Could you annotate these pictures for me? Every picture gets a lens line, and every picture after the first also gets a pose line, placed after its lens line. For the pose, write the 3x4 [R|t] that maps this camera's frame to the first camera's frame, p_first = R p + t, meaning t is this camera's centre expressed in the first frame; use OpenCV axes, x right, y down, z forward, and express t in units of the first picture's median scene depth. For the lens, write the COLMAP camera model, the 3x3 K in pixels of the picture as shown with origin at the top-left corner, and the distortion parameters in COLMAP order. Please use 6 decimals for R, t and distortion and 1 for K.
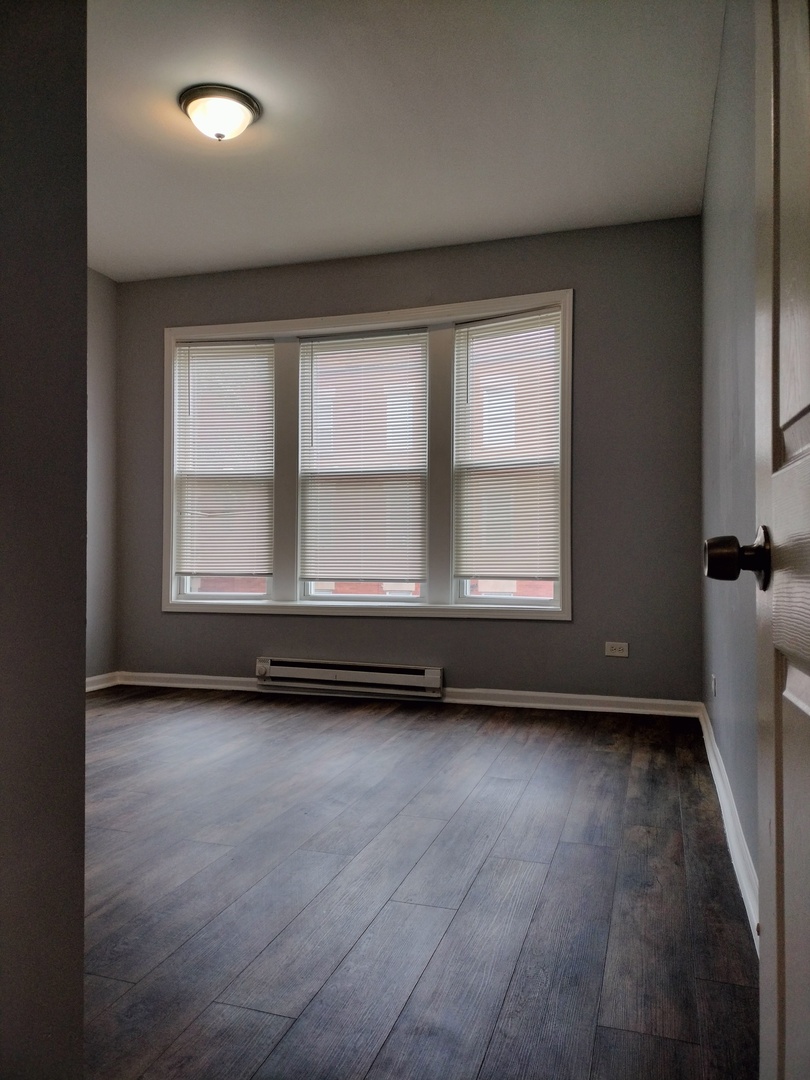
lens RADIAL K [[838.6, 0, 405.0], [0, 838.6, 540.0], [0, 0, 1]] dist [0.004995, 0.000996]
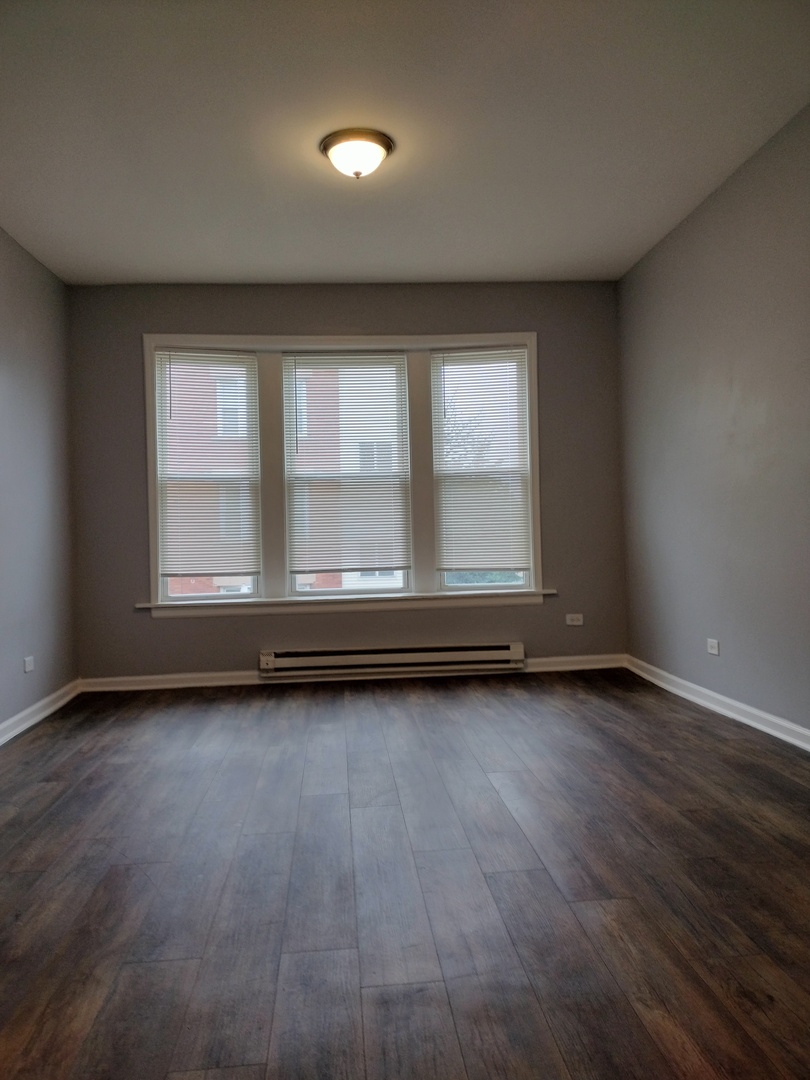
lens RADIAL K [[758.6, 0, 405.0], [0, 758.6, 540.0], [0, 0, 1]] dist [-0.077021, -0.001893]
pose [[0.911533, -0.024972, 0.410468, -0.399131], [0.021561, 0.999684, 0.012937, -0.009377], [-0.410662, -0.002943, 0.911783, 0.057066]]
